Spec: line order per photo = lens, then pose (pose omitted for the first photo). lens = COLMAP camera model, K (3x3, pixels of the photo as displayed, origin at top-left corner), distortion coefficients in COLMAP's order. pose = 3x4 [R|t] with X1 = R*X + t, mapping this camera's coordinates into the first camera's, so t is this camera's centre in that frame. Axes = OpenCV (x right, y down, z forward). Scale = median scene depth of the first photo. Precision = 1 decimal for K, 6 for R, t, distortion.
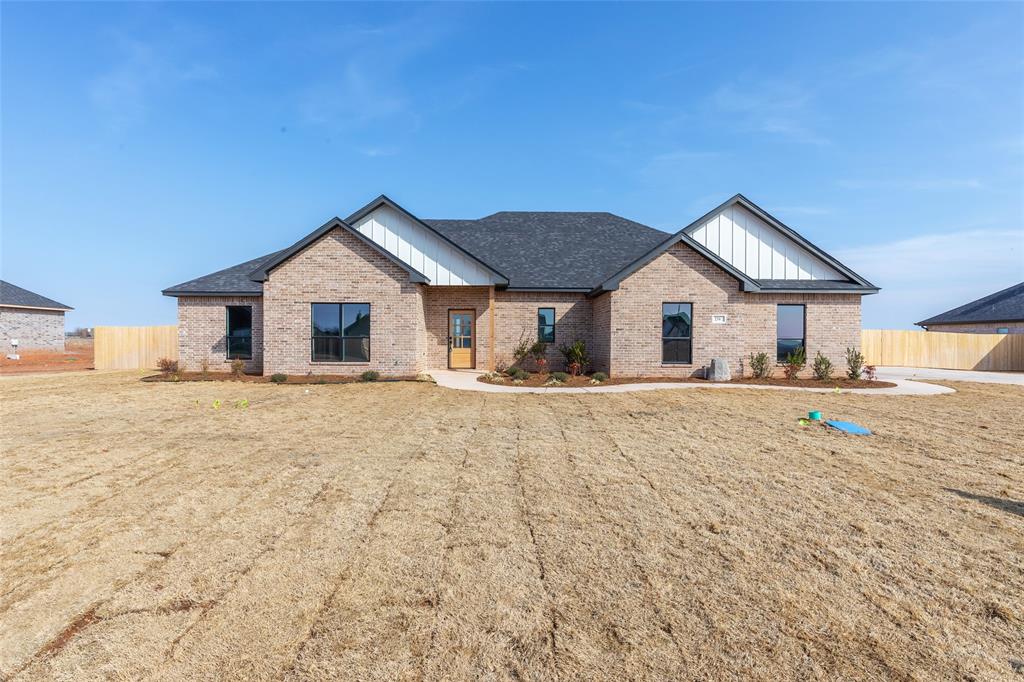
lens RADIAL K [[564.6, 0, 512.6], [0, 564.6, 348.3], [0, 0, 1]] dist [-0.000303, 0.000099]
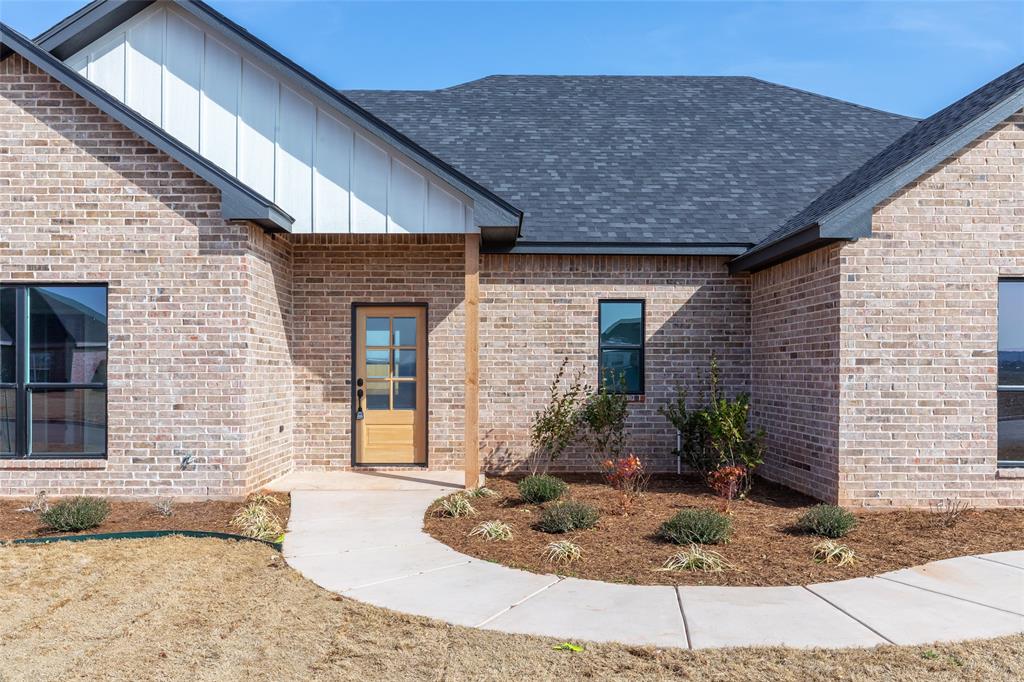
lens RADIAL K [[895.0, 0, 522.0], [0, 895.0, 364.8], [0, 0, 1]] dist [-0.006903, -0.001738]
pose [[0.999871, -0.002774, 0.015831, -0.014729], [0.002995, 0.999898, -0.013984, -0.022884], [-0.015790, 0.014029, 0.999777, 0.450711]]
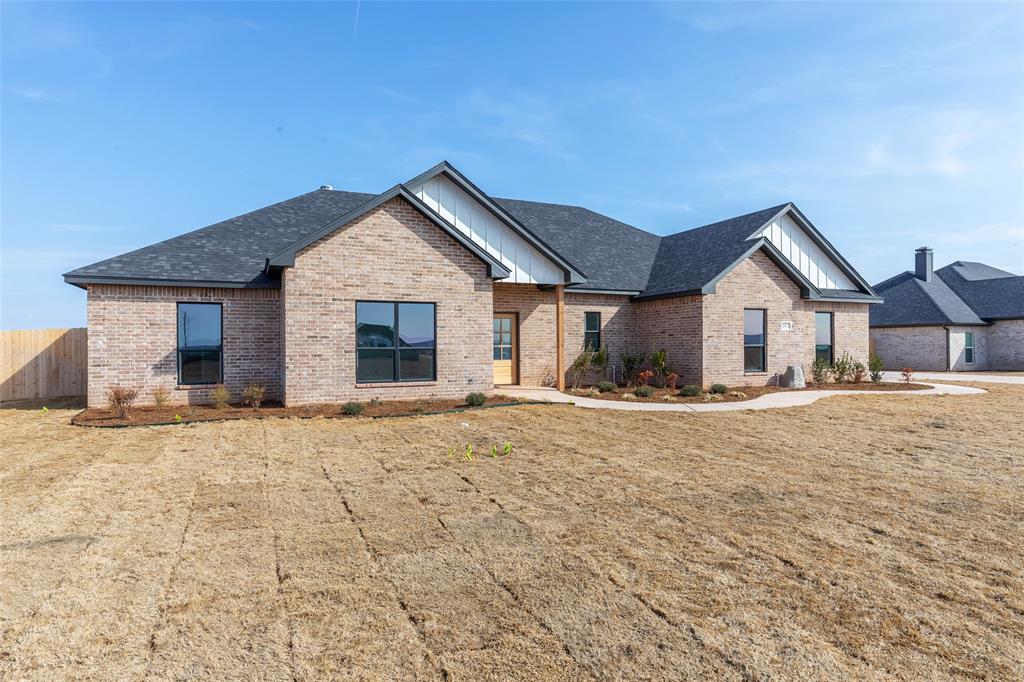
lens RADIAL K [[616.5, 0, 507.1], [0, 616.5, 338.5], [0, 0, 1]] dist [0.002661, 0.001141]
pose [[0.899524, -0.004571, 0.436847, -0.507874], [0.016762, 0.999570, -0.024057, -0.010685], [-0.436549, 0.028962, 0.899214, 0.214471]]
